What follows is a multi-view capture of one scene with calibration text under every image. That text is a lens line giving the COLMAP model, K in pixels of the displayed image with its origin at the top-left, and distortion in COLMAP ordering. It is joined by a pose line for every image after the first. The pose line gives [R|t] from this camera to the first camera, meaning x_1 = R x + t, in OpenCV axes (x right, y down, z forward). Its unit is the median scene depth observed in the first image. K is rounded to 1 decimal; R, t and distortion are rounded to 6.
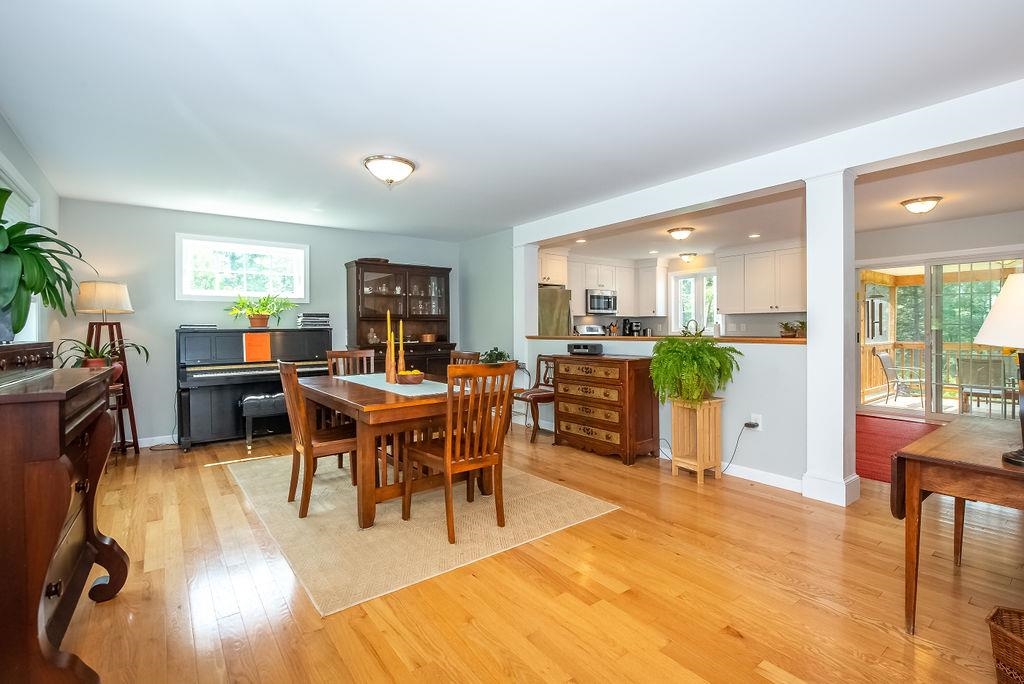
lens RADIAL K [[471.7, 0, 520.7], [0, 471.7, 331.6], [0, 0, 1]] dist [-0.014261, -0.000031]
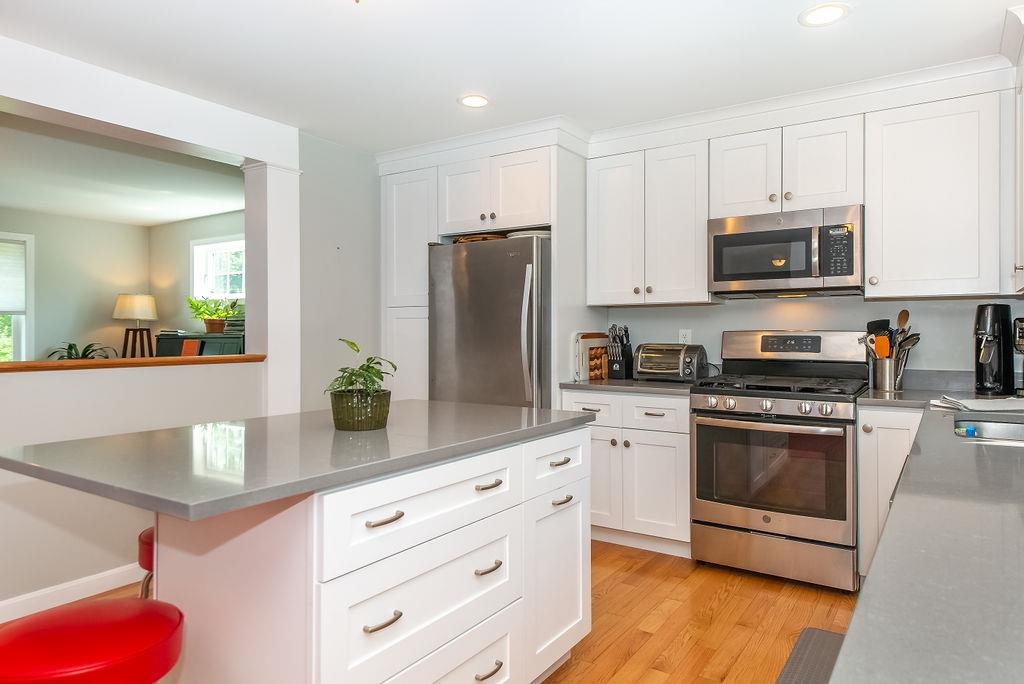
lens RADIAL K [[653.4, 0, 512.0], [0, 653.4, 333.4], [0, 0, 1]] dist [0.001897, 0.000130]
pose [[0.328171, 0.007091, -0.944592, 0.509426], [-0.008257, 0.999955, 0.004637, -0.012355], [0.944582, 0.006278, 0.328215, 0.716560]]
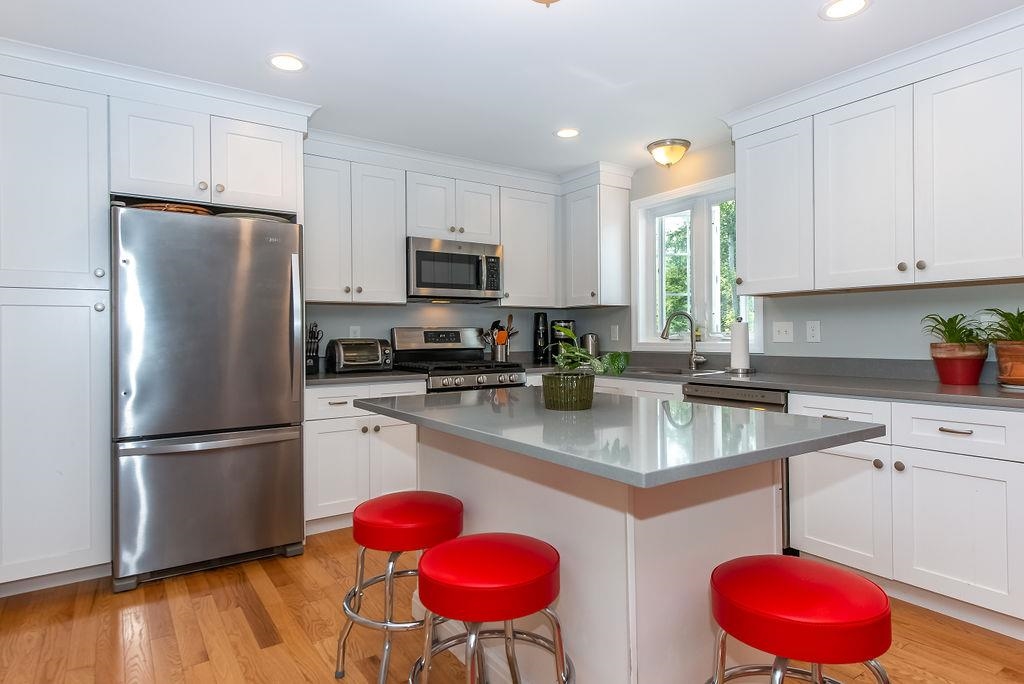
lens RADIAL K [[579.8, 0, 520.5], [0, 579.8, 331.1], [0, 0, 1]] dist [0.000089, 0.000530]
pose [[0.999186, -0.000548, -0.040325, 0.250054], [0.000114, 0.999942, -0.010777, -0.004605], [0.040329, 0.010763, 0.999128, 0.511727]]
